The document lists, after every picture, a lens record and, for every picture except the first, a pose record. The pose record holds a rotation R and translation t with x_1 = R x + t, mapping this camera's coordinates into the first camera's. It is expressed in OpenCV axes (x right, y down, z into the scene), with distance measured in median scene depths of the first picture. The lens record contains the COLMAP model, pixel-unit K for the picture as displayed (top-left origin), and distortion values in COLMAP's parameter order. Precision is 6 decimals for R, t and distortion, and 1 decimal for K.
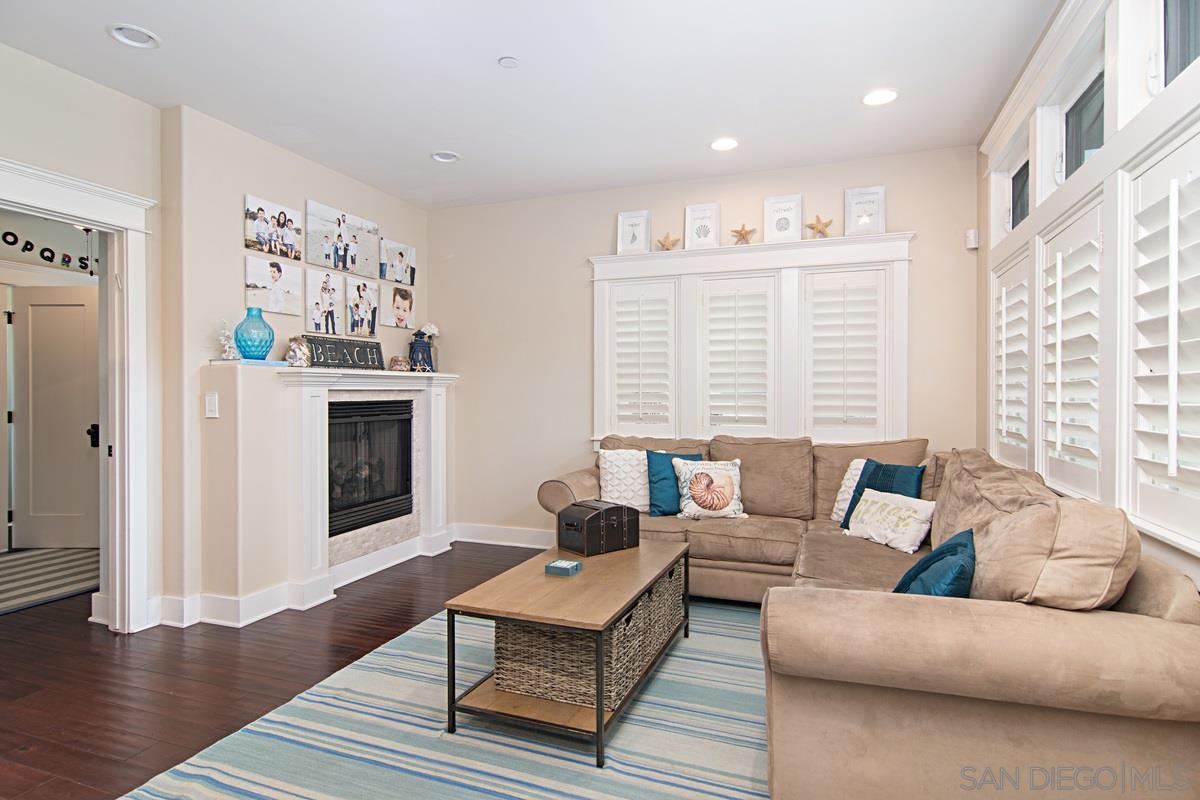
lens RADIAL K [[643.1, 0, 594.9], [0, 643.1, 408.4], [0, 0, 1]] dist [0.000508, 0.001023]
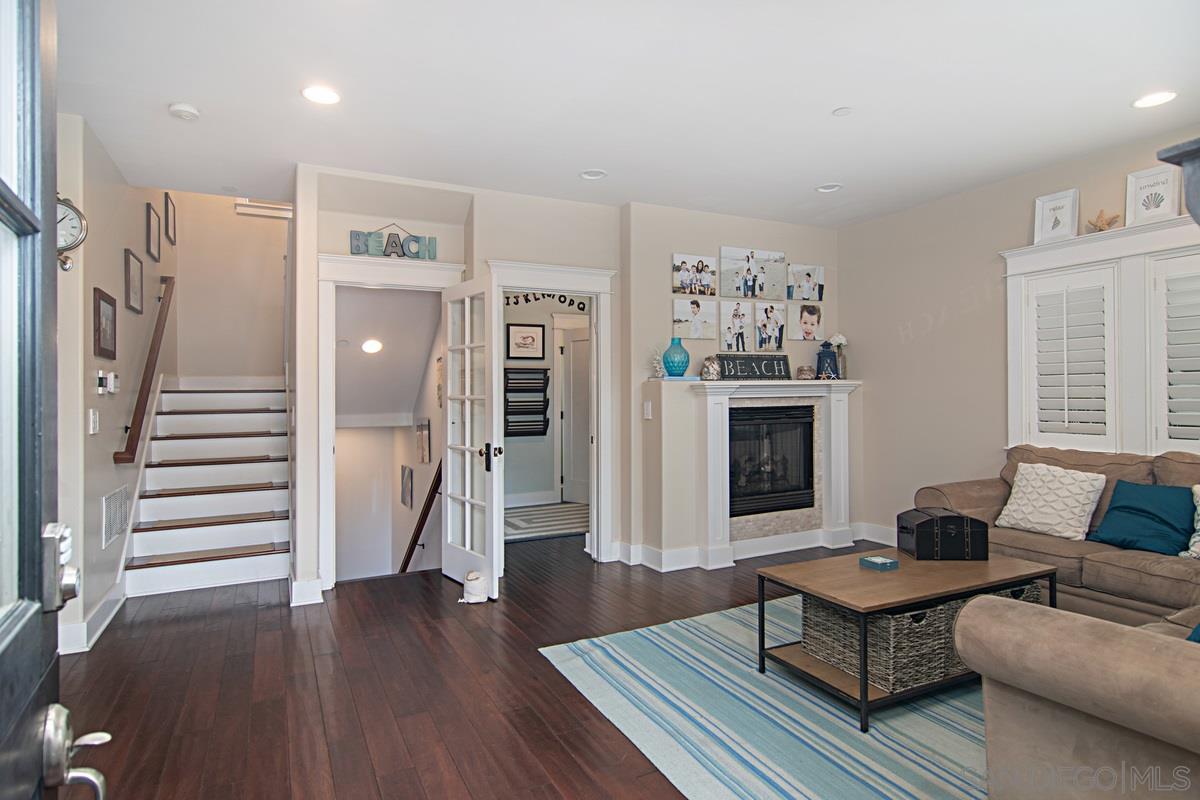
lens RADIAL K [[639.5, 0, 589.9], [0, 639.5, 405.4], [0, 0, 1]] dist [-0.000420, 0.000595]
pose [[0.733604, 0.004376, -0.679563, 0.216701], [-0.006525, 0.999979, -0.000605, -0.011454], [0.679546, 0.004878, 0.733617, -0.089091]]
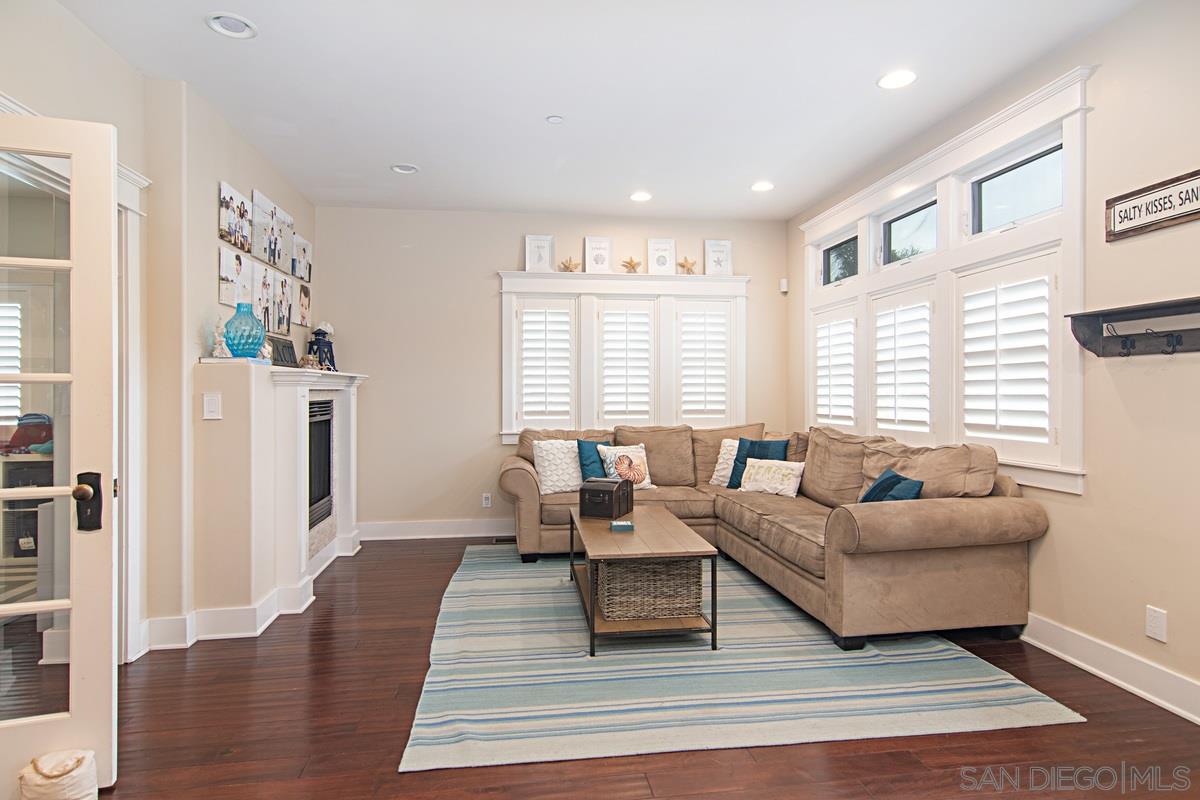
lens RADIAL K [[636.8, 0, 597.0], [0, 636.8, 413.1], [0, 0, 1]] dist [-0.000209, 0.000766]
pose [[0.880981, -0.019644, 0.472744, -0.455207], [0.016525, 0.999806, 0.010750, 0.003631], [-0.472864, -0.001659, 0.881134, -0.068634]]
